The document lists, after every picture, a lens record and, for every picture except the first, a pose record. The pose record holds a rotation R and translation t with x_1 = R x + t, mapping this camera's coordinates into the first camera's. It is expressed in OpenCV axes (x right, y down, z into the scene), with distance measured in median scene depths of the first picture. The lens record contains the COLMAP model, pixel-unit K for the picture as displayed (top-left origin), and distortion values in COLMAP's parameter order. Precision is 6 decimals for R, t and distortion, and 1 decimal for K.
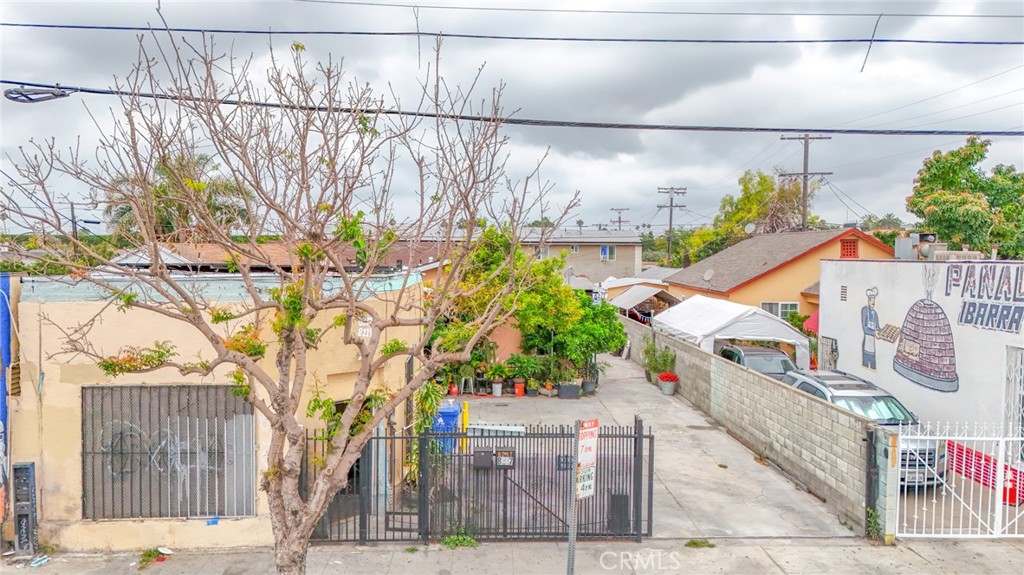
lens RADIAL K [[752.3, 0, 513.2], [0, 752.3, 287.1], [0, 0, 1]] dist [0.080778, -0.071410]
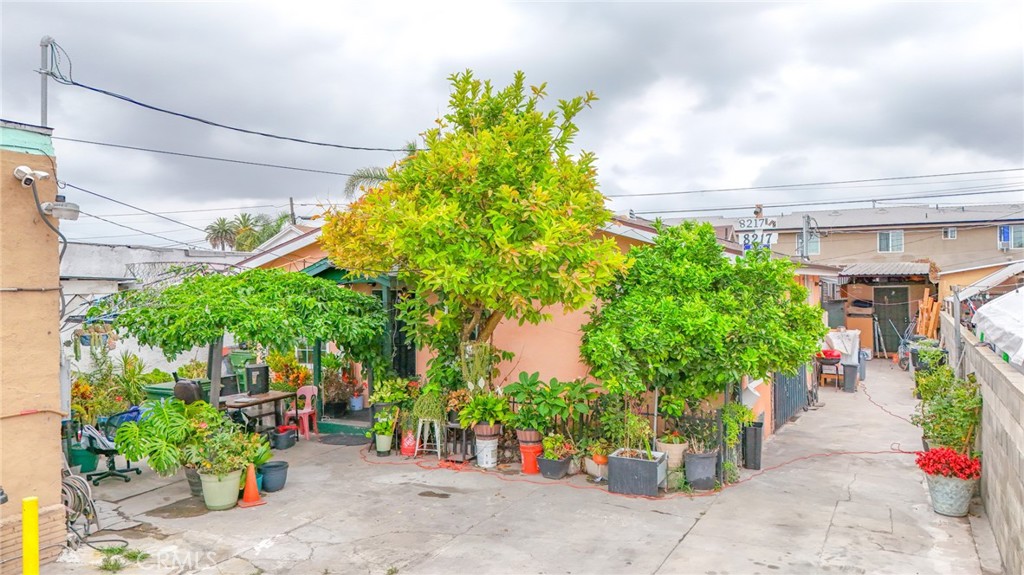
lens RADIAL K [[752.3, 0, 511.7], [0, 752.3, 286.1], [0, 0, 1]] dist [0.080778, -0.071410]
pose [[0.867593, -0.014851, -0.497054, 0.426860], [-0.005089, 0.999236, -0.038738, 0.110903], [0.497250, 0.036138, 0.866855, 1.233807]]
